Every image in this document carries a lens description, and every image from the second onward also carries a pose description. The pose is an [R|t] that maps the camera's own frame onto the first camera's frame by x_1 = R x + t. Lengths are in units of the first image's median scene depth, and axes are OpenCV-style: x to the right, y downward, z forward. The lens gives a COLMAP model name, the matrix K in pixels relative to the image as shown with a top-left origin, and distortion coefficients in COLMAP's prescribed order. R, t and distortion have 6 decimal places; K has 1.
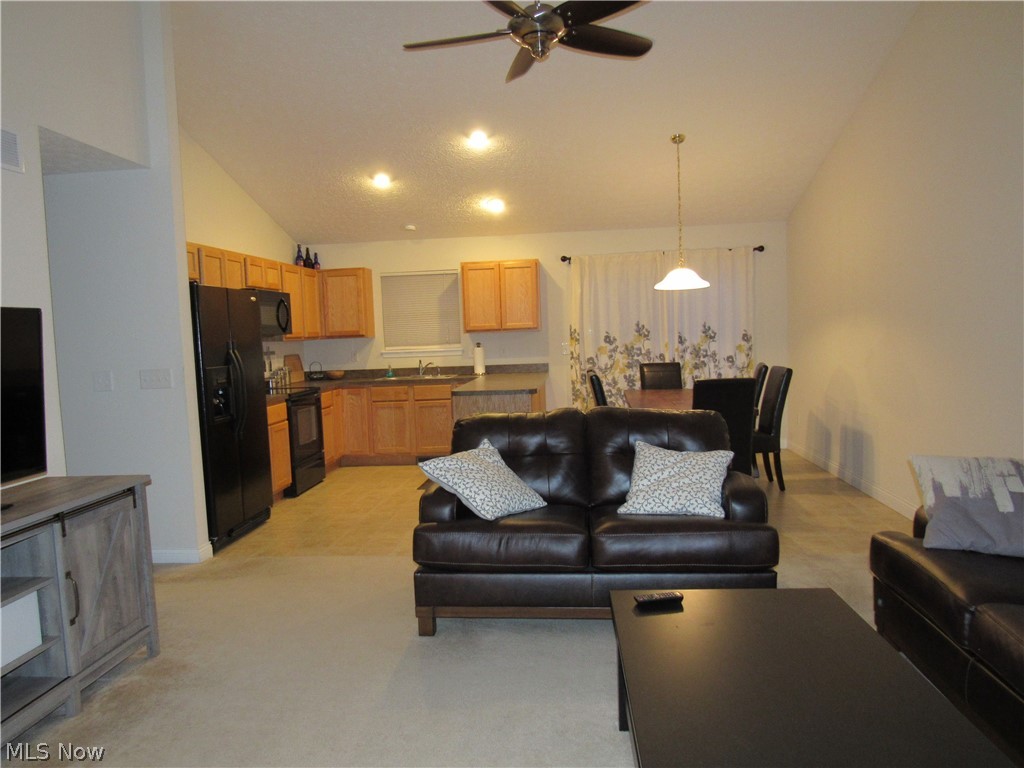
lens RADIAL K [[739.1, 0, 523.2], [0, 739.1, 383.6], [0, 0, 1]] dist [-0.007834, 0.002808]
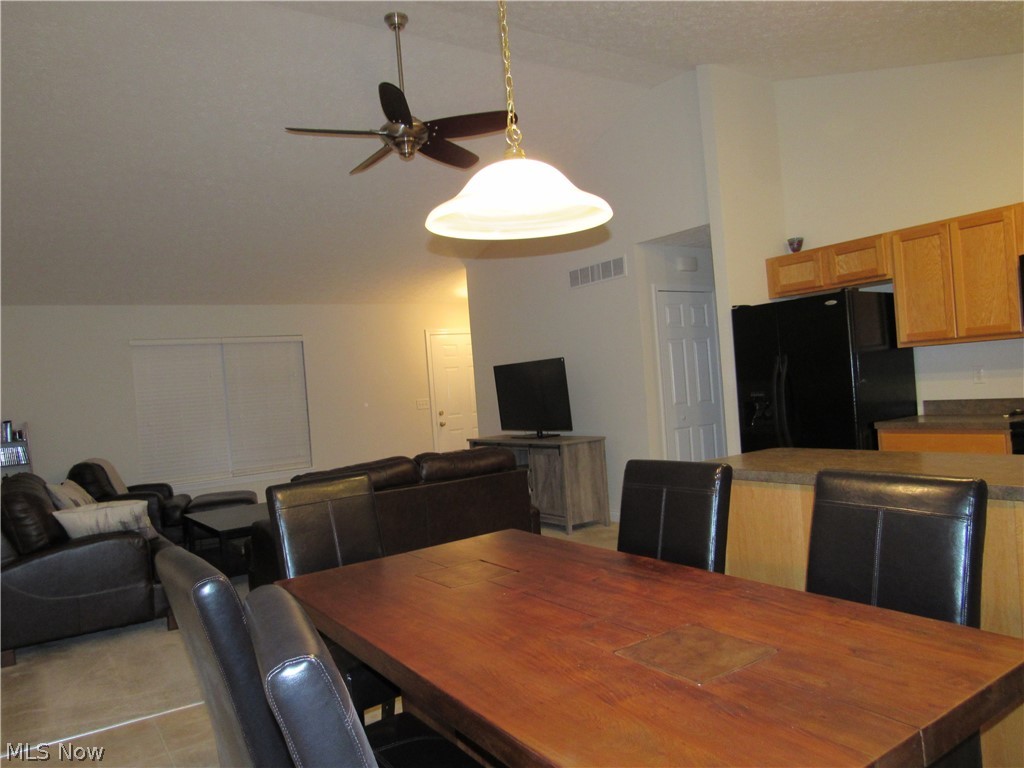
lens RADIAL K [[739.1, 0, 523.2], [0, 739.1, 383.6], [0, 0, 1]] dist [-0.007834, 0.002808]
pose [[-0.772060, 0.097084, -0.628091, 0.306598], [0.060759, 0.995012, 0.079113, -0.073961], [0.632639, 0.022918, -0.774108, 0.967366]]
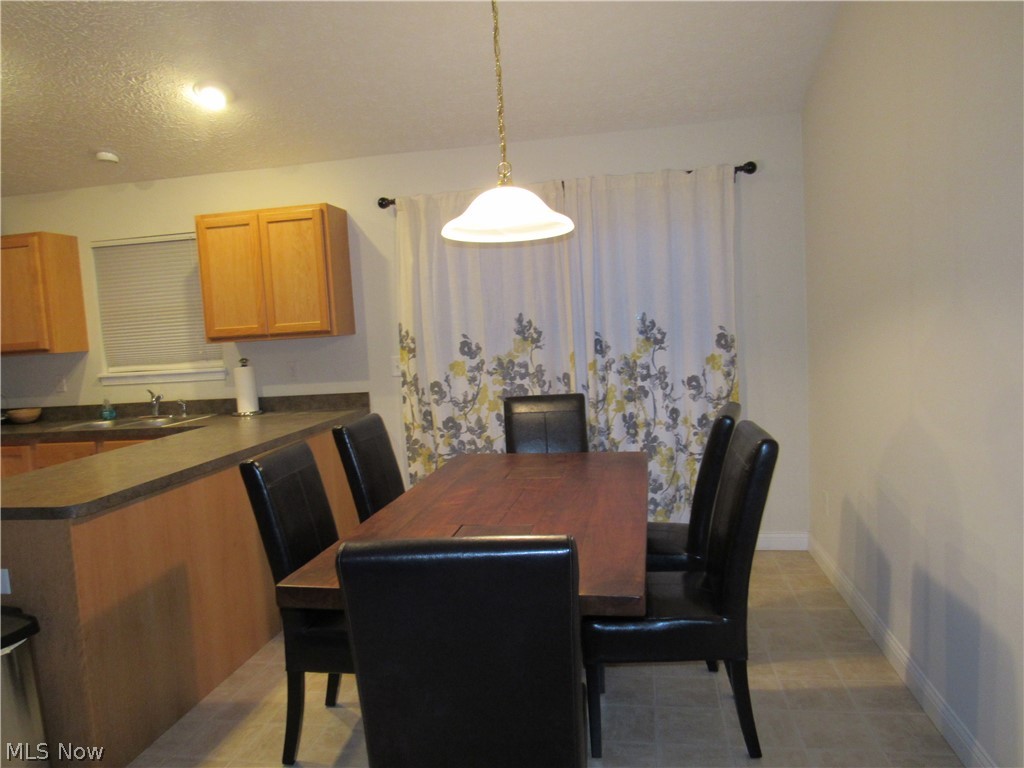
lens RADIAL K [[734.4, 0, 514.5], [0, 734.4, 383.1], [0, 0, 1]] dist [-0.028161, 0.011161]
pose [[0.995652, -0.014162, -0.092064, 0.201127], [0.015796, 0.999730, 0.017036, -0.043392], [0.091798, -0.018416, 0.995607, 0.469146]]
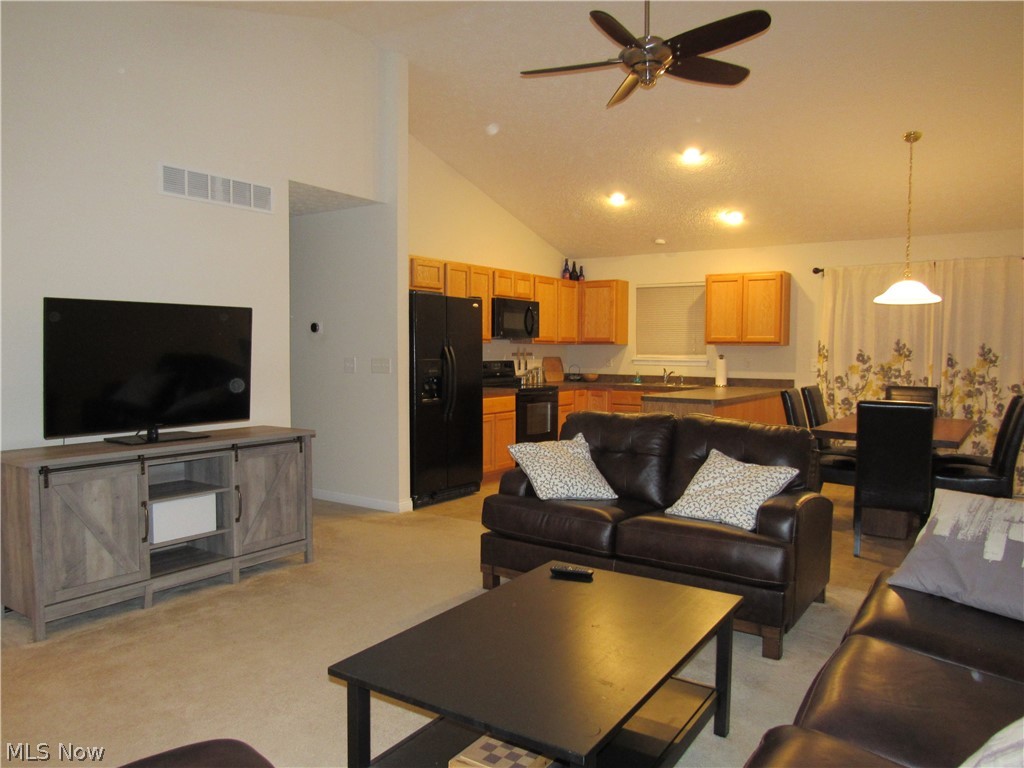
lens RADIAL K [[749.3, 0, 529.0], [0, 749.3, 384.1], [0, 0, 1]] dist [0.003134, 0.009017]
pose [[0.877954, 0.067868, -0.473909, 0.198284], [-0.076080, 0.997100, 0.001850, 0.002425], [0.472660, 0.034431, 0.880572, -0.016223]]
